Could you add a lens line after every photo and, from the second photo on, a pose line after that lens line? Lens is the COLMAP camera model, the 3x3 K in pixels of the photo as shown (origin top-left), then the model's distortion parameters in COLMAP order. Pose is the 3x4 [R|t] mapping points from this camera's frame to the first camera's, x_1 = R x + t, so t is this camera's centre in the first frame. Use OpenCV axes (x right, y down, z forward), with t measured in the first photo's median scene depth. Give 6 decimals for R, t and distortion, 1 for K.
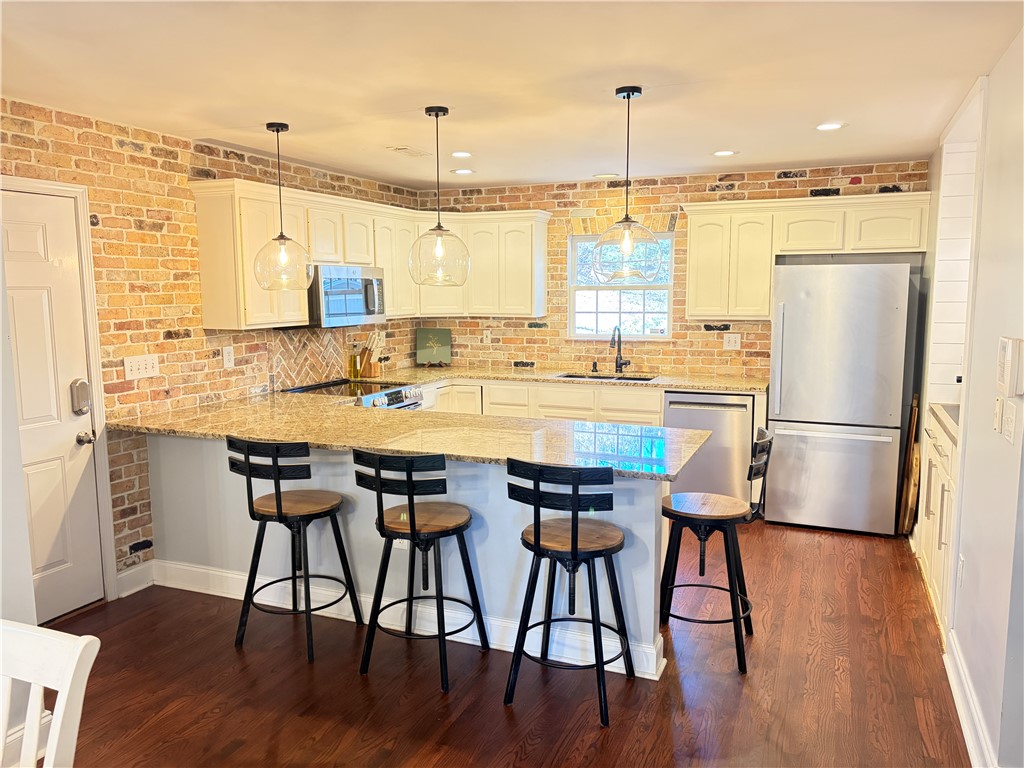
lens RADIAL K [[767.7, 0, 512.0], [0, 767.7, 384.0], [0, 0, 1]] dist [0.059758, -0.118713]
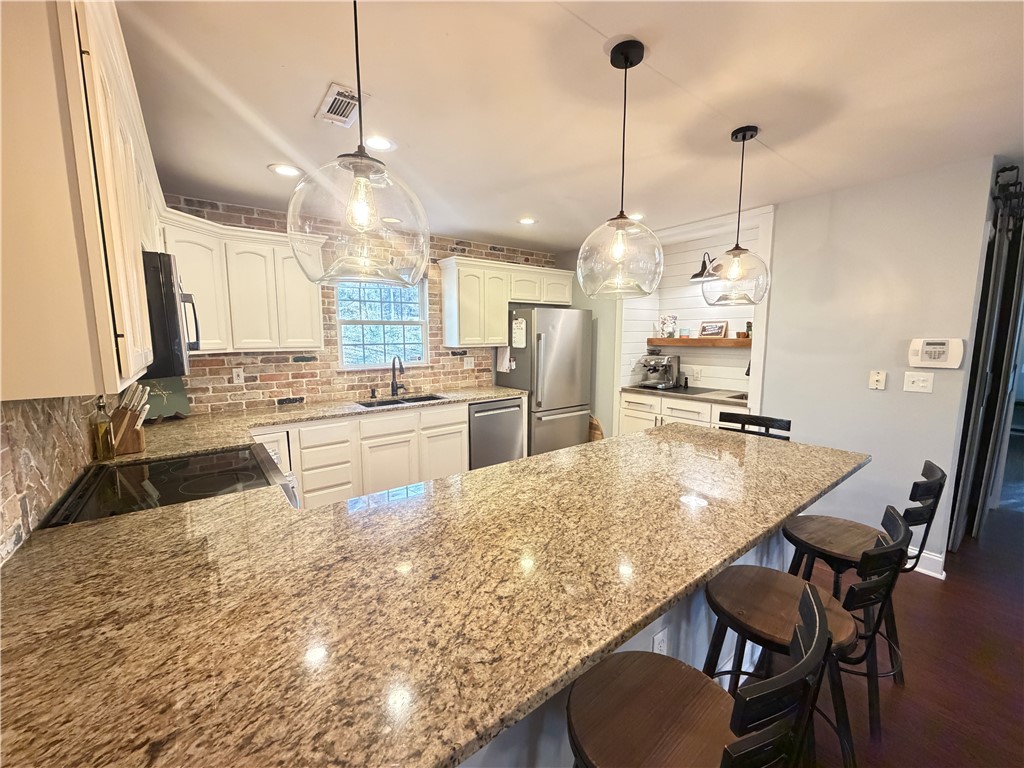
lens RADIAL K [[408.1, 0, 510.6], [0, 408.1, 383.5], [0, 0, 1]] dist [0.001440, -0.000021]
pose [[0.492355, -0.101162, 0.864496, -0.315149], [0.110483, 0.992453, 0.053212, -0.048329], [-0.863354, 0.069312, 0.499816, 0.562149]]
